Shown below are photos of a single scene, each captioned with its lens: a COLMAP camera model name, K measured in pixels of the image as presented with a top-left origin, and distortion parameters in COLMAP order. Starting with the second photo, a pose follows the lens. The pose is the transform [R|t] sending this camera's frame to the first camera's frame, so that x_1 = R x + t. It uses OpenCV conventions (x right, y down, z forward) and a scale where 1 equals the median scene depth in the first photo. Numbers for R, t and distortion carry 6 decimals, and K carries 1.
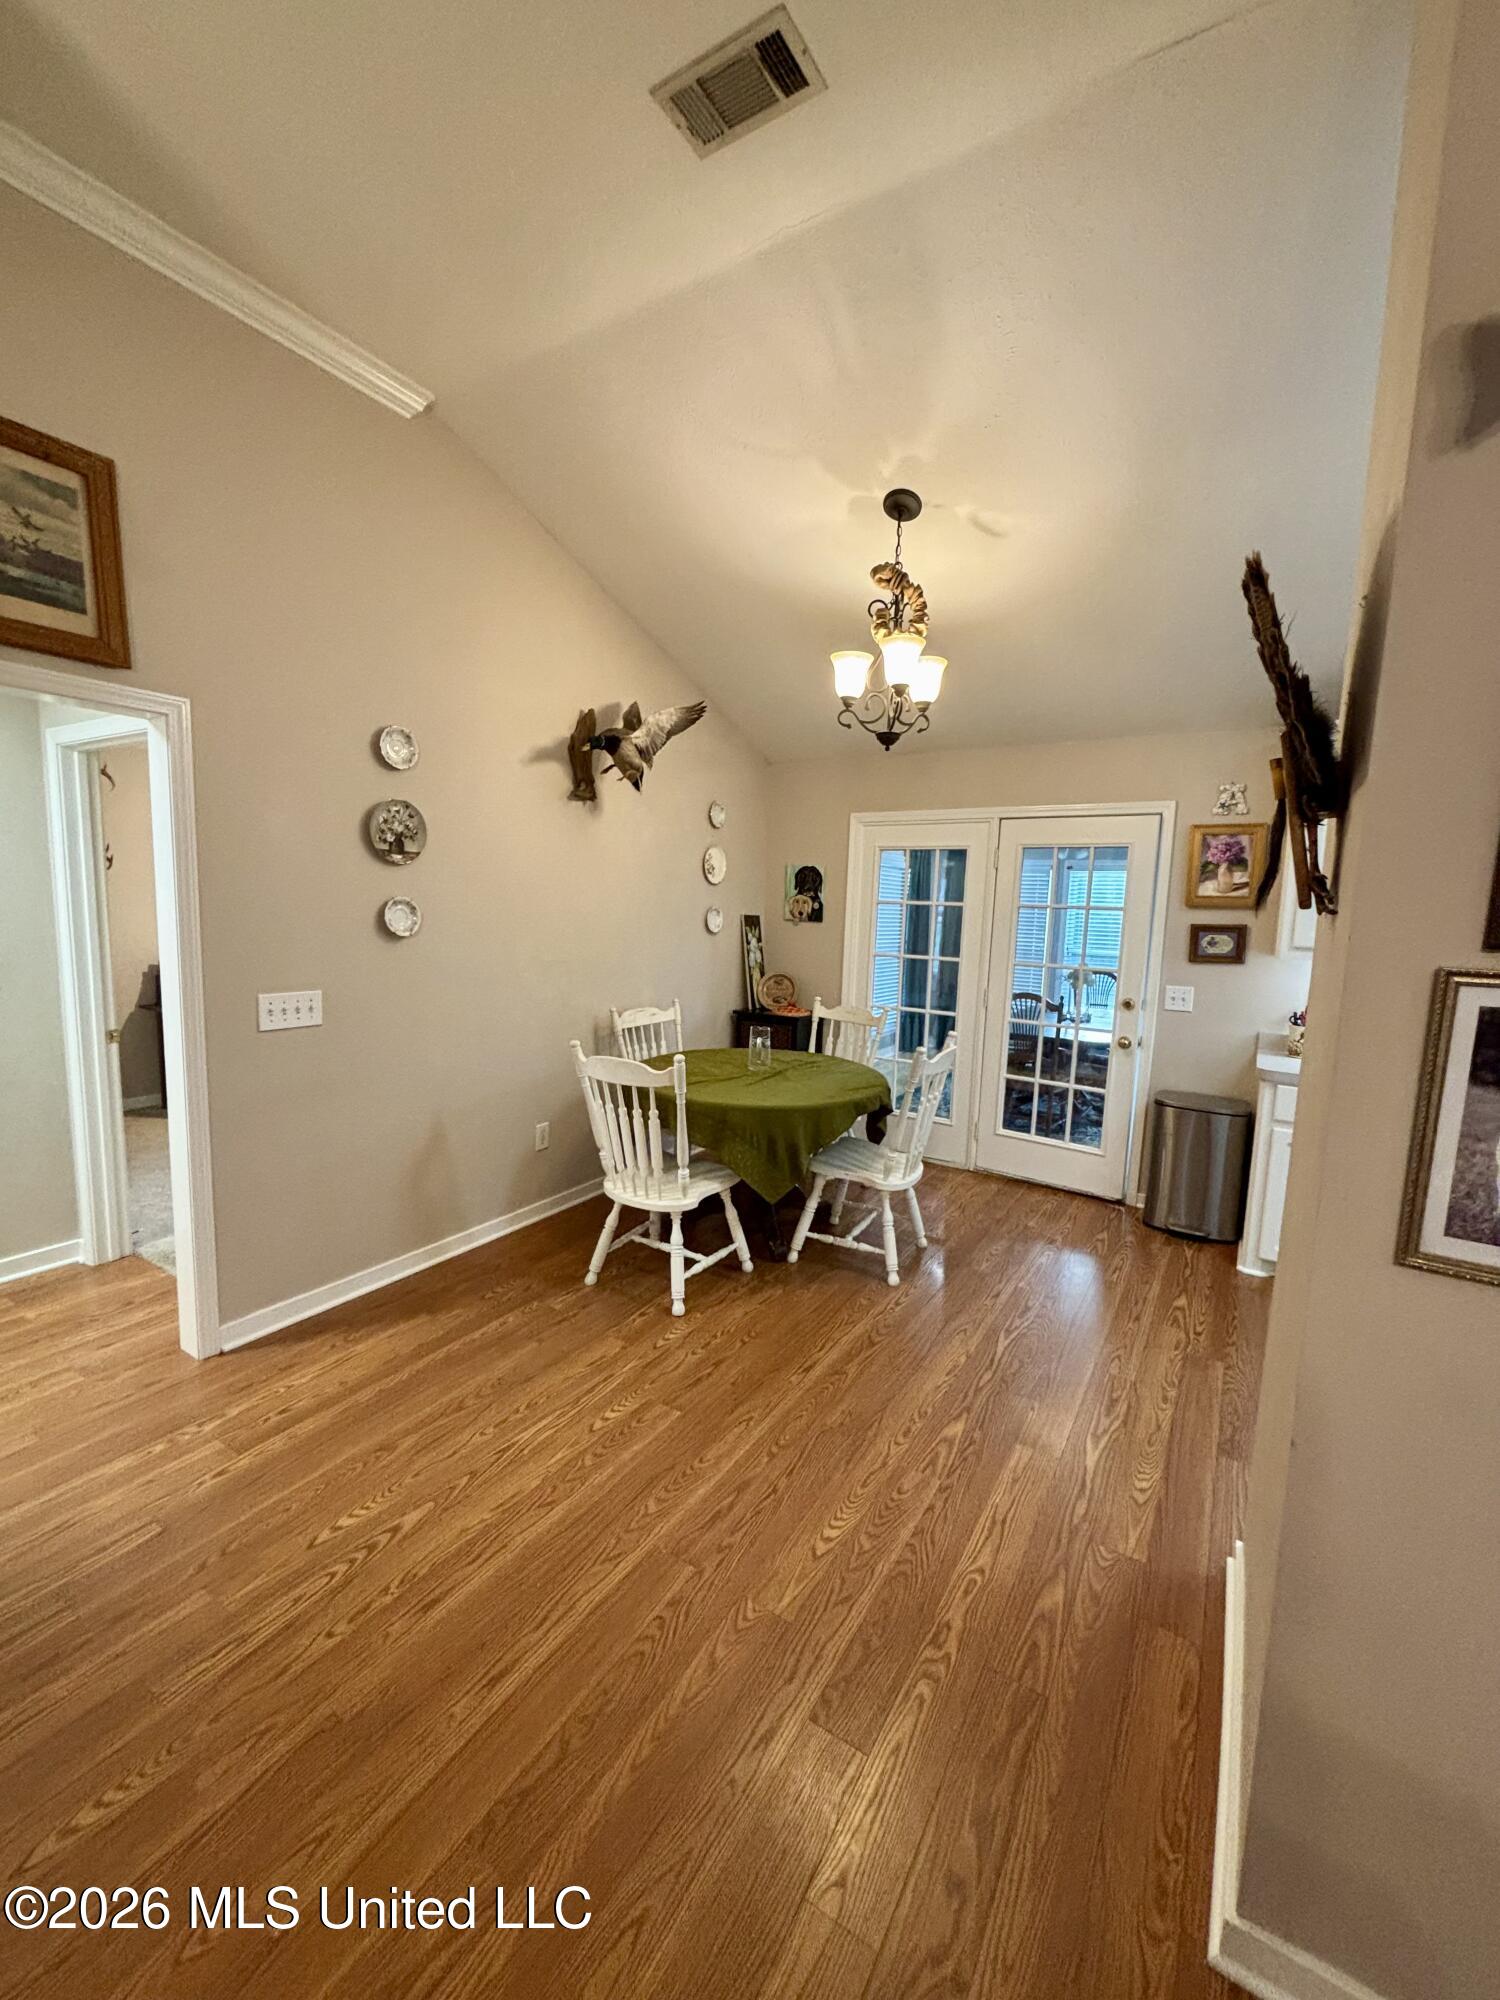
lens RADIAL K [[808.5, 0, 760.4], [0, 808.5, 1002.1], [0, 0, 1]] dist [-0.001251, 0.001195]
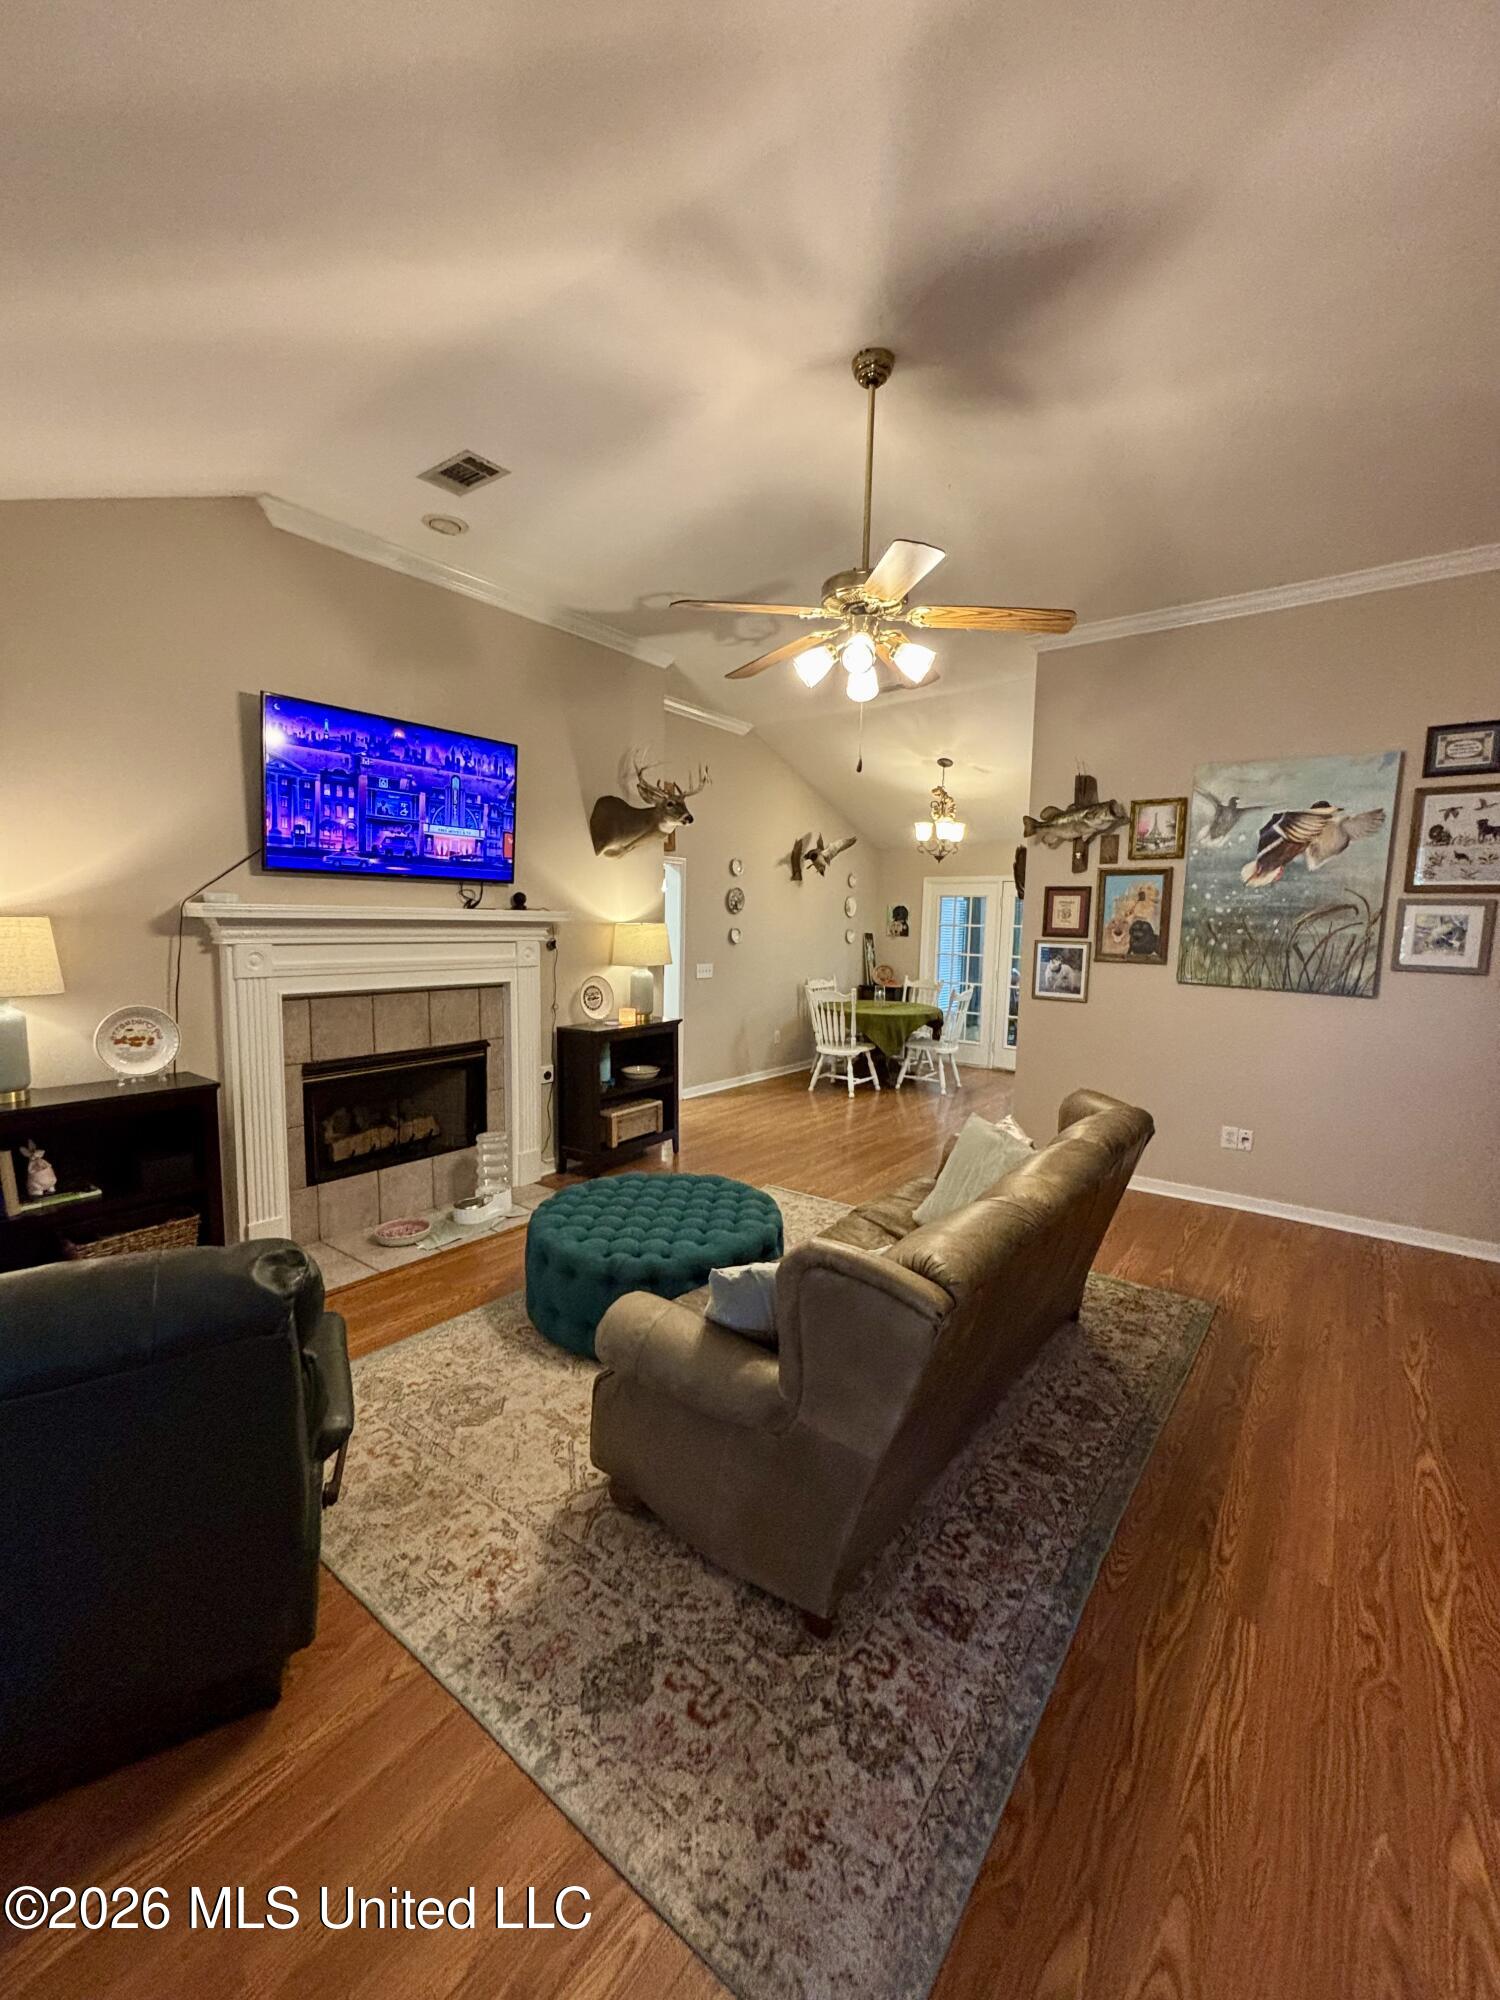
lens RADIAL K [[808.5, 0, 740.2], [0, 808.5, 1008.2], [0, 0, 1]] dist [-0.001251, 0.001195]
pose [[0.993421, -0.001976, -0.114502, -0.130937], [0.000052, 0.999859, -0.016808, 0.134235], [0.114519, 0.016691, 0.993281, -1.220640]]
